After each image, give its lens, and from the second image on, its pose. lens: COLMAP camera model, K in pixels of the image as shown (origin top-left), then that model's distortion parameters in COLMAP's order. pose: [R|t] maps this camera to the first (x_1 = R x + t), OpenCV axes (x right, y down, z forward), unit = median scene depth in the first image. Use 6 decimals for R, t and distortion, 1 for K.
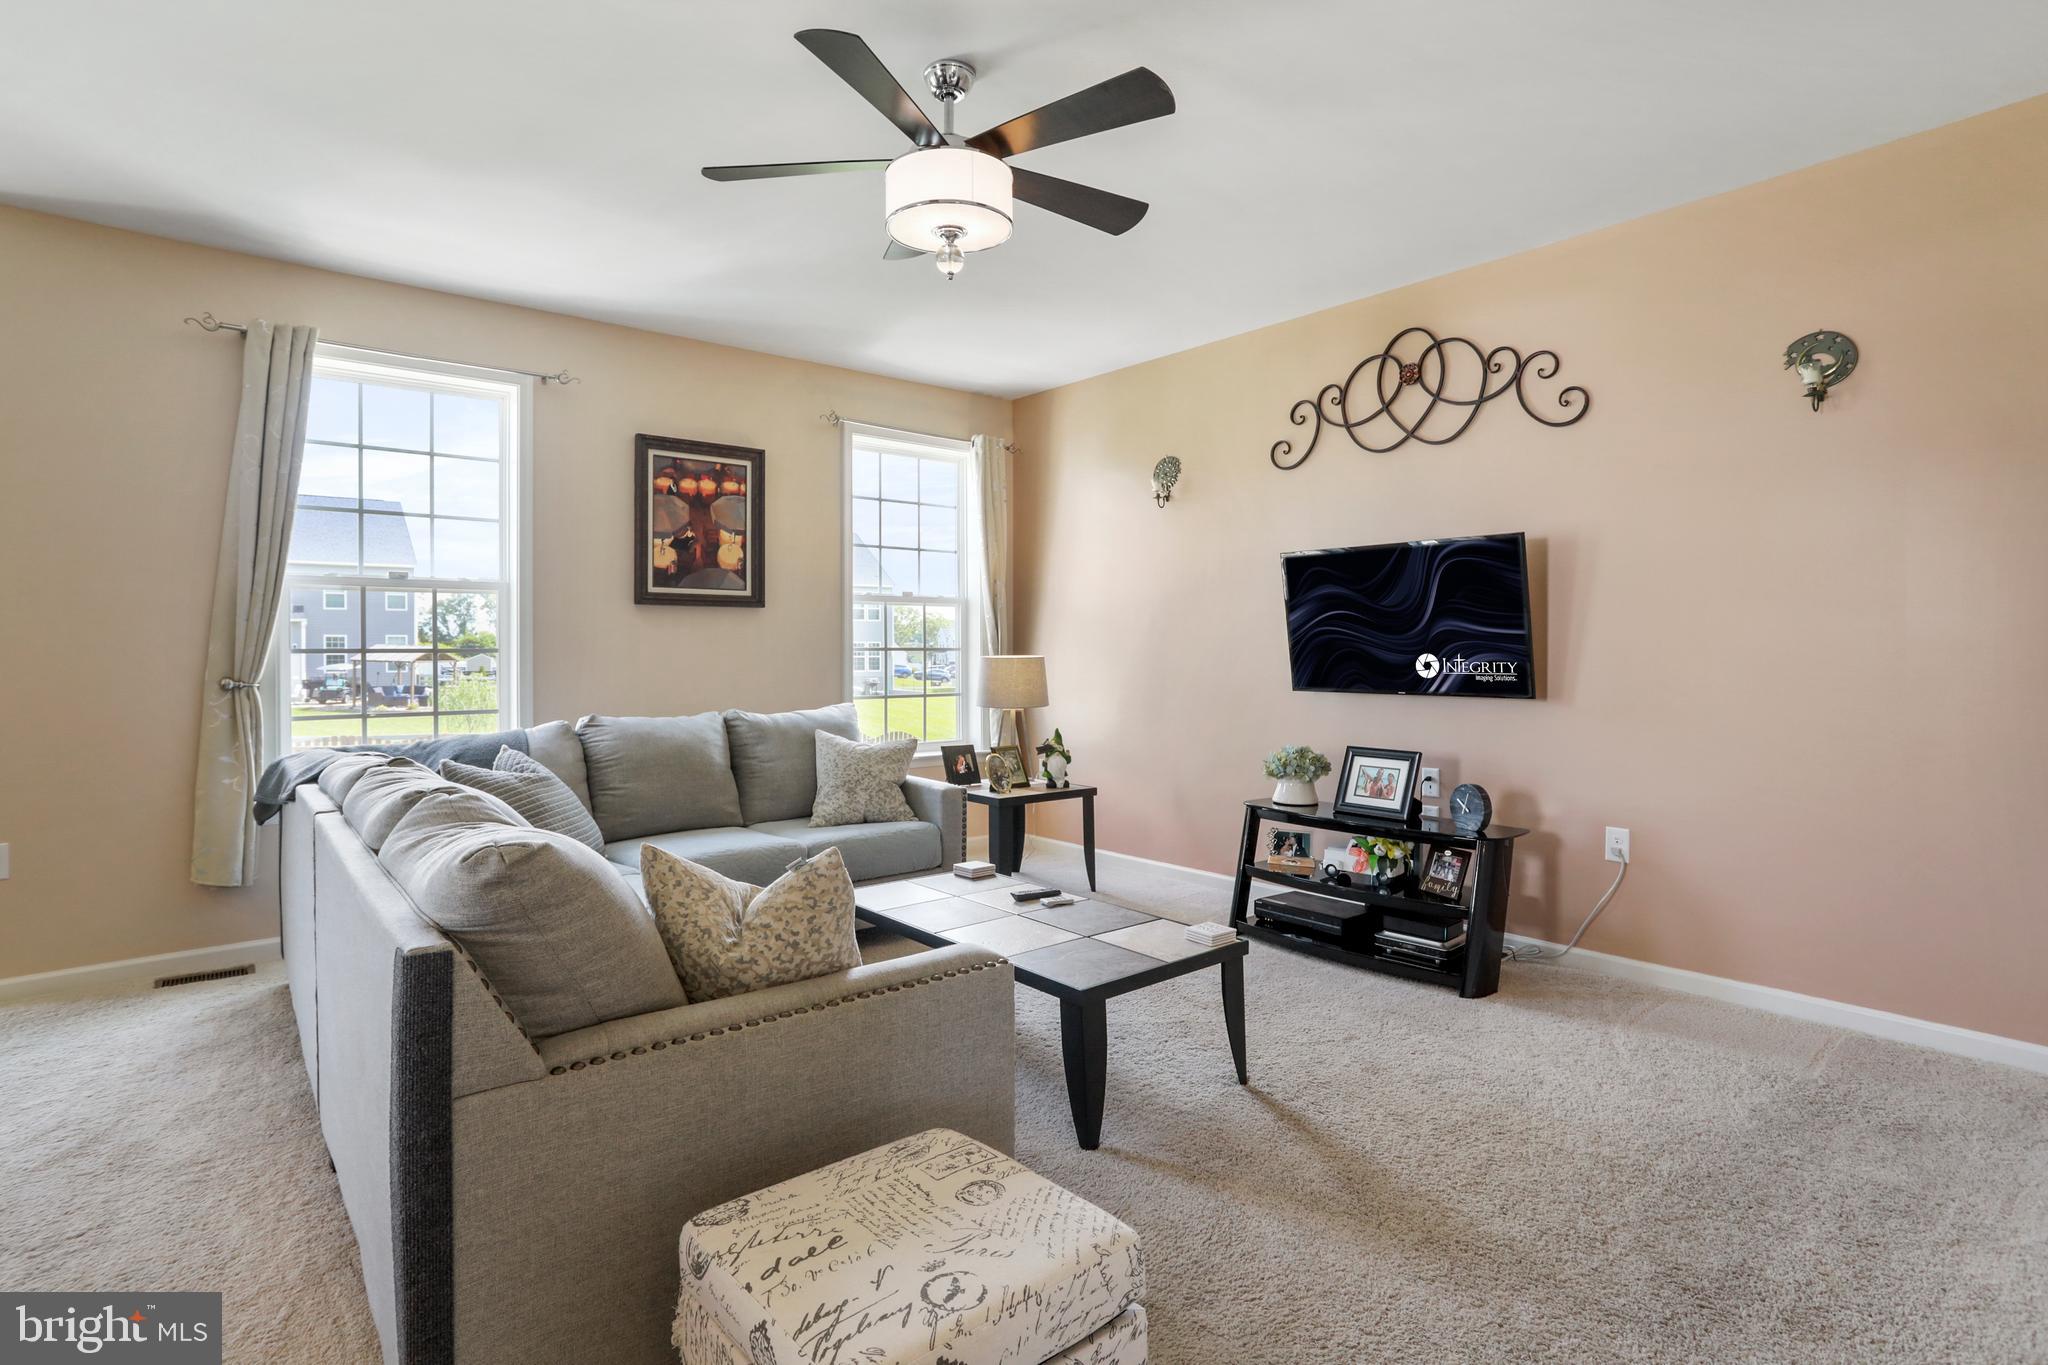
lens RADIAL K [[1005.0, 0, 1005.2], [0, 1005.0, 649.8], [0, 0, 1]] dist [-0.053906, 0.026095]
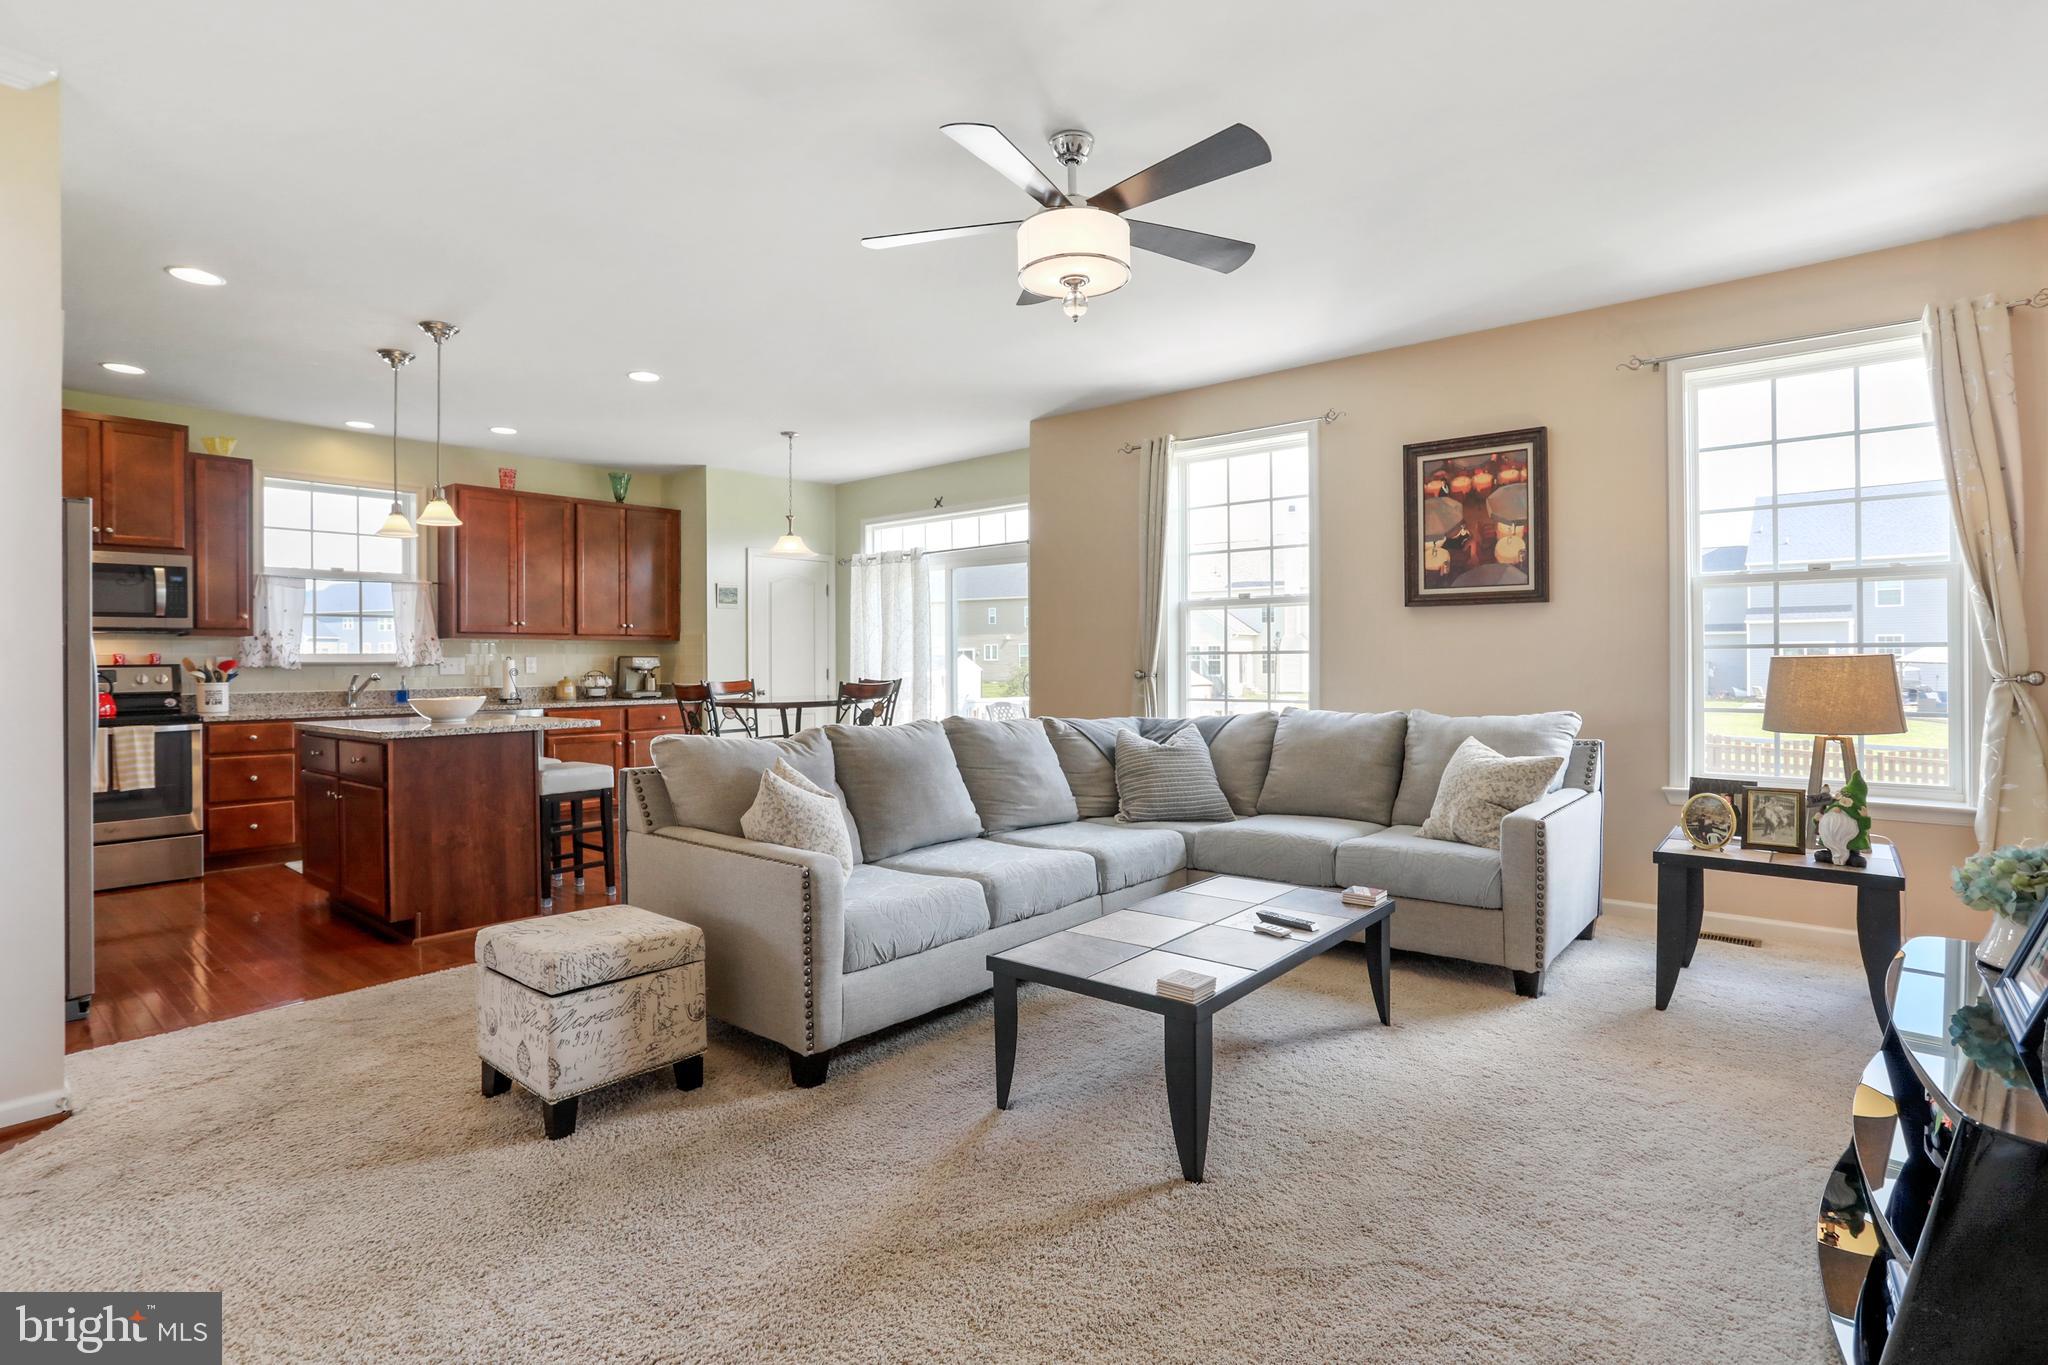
lens RADIAL K [[1005.0, 0, 1027.2], [0, 1005.0, 657.0], [0, 0, 1]] dist [-0.053906, 0.026095]
pose [[0.166506, 0.005721, -0.986024, 0.608856], [0.008015, 0.999942, 0.007155, -0.003222], [0.986008, -0.009094, 0.166450, 0.426290]]
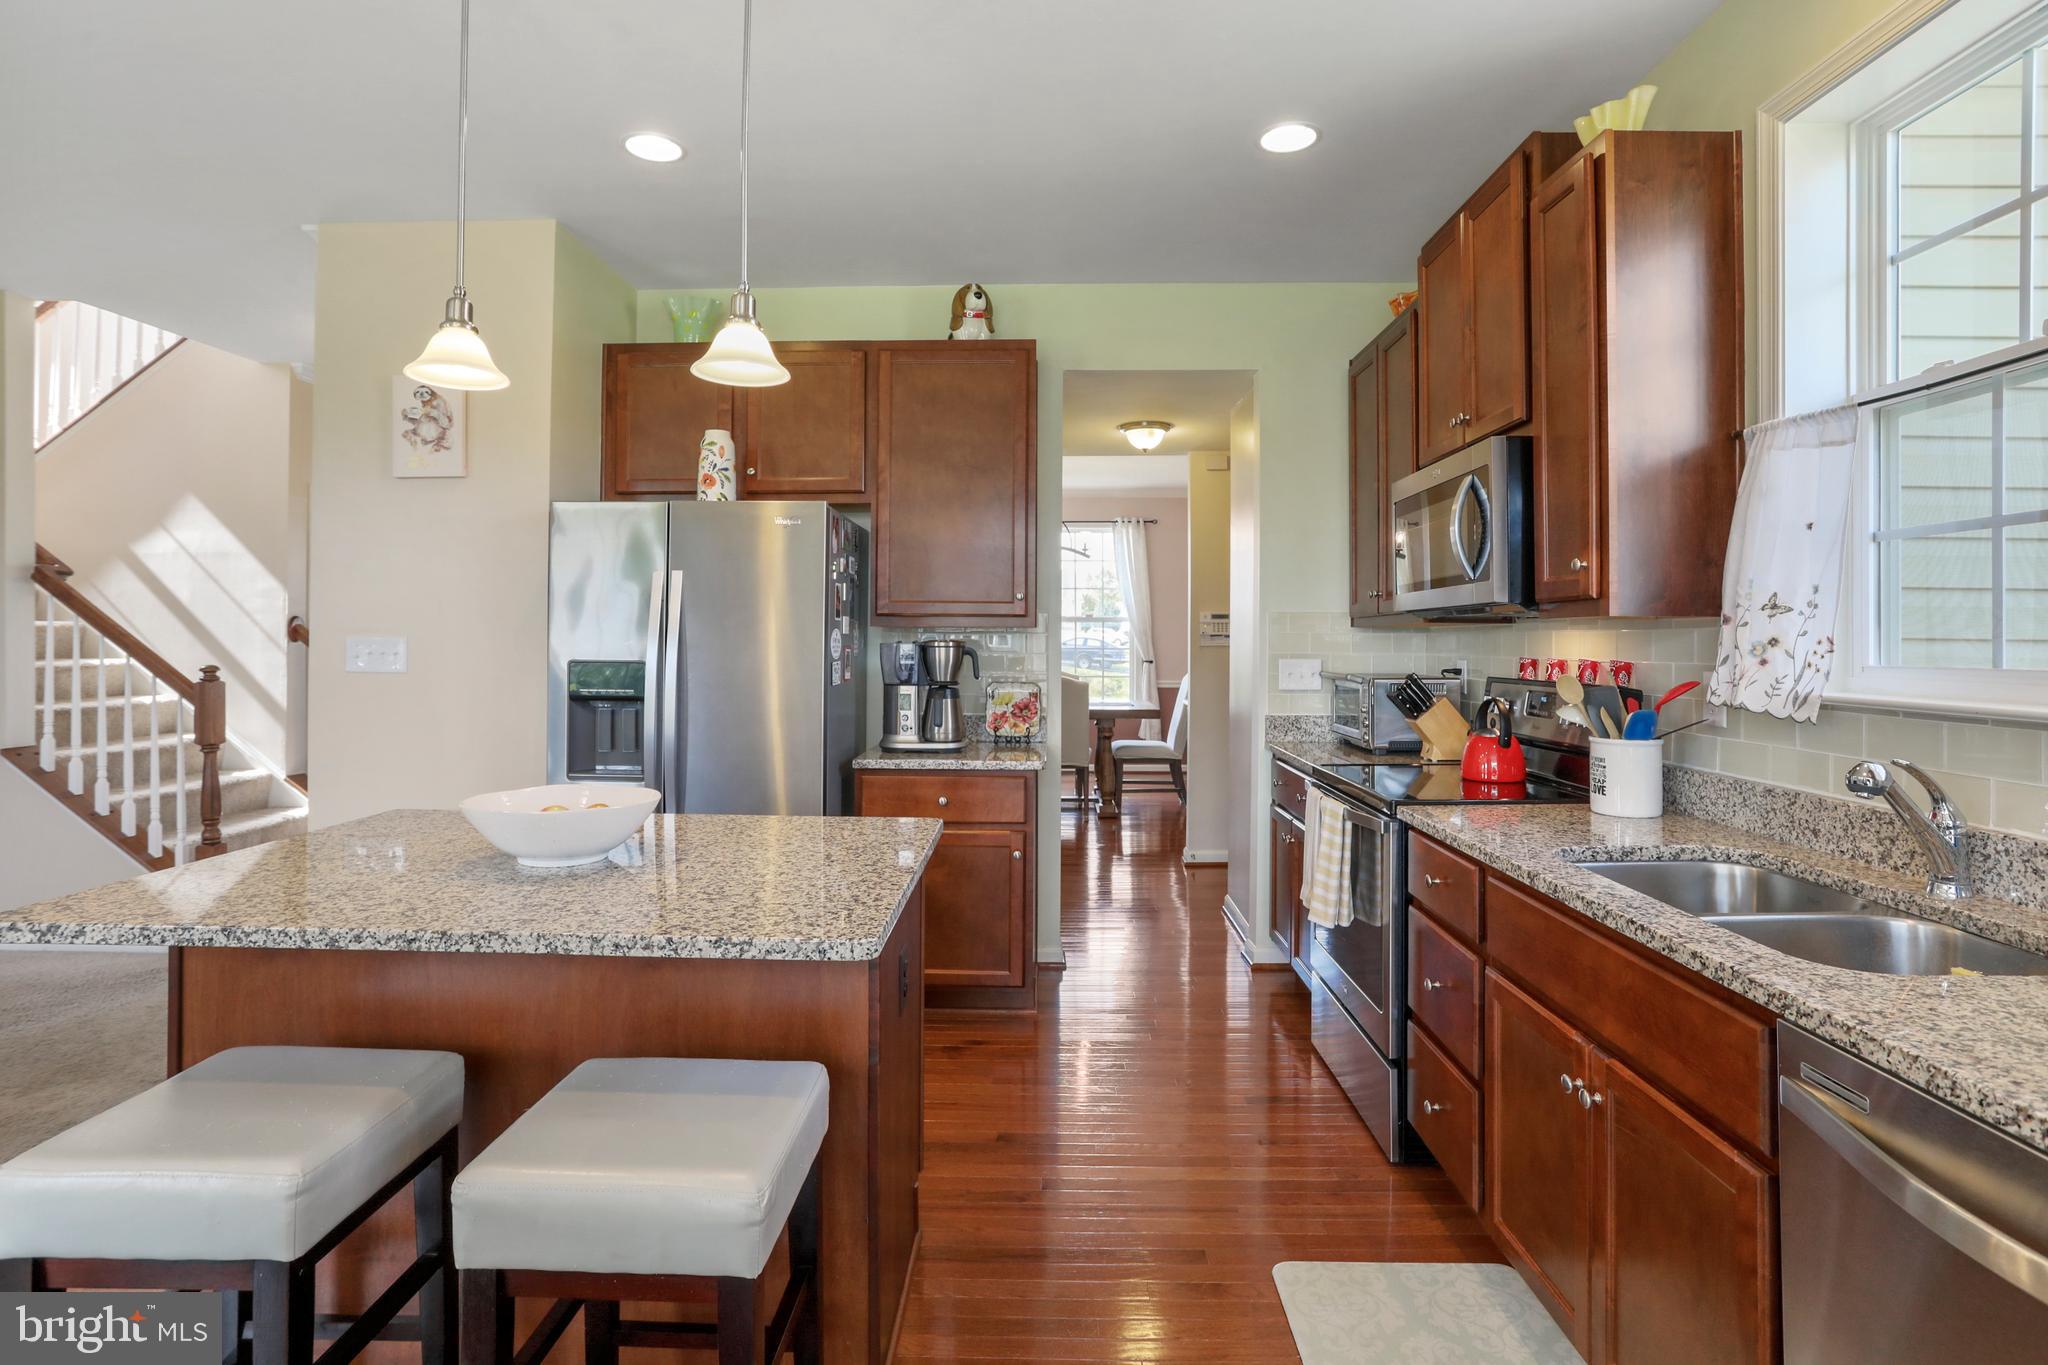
lens RADIAL K [[1005.0, 0, 1032.5], [0, 1005.0, 630.6], [0, 0, 1]] dist [-0.053906, 0.026095]
pose [[-0.754539, 0.011035, 0.656162, -0.890557], [0.001699, 0.999888, -0.014862, -0.015866], [-0.656253, -0.010099, -0.754474, 0.177042]]
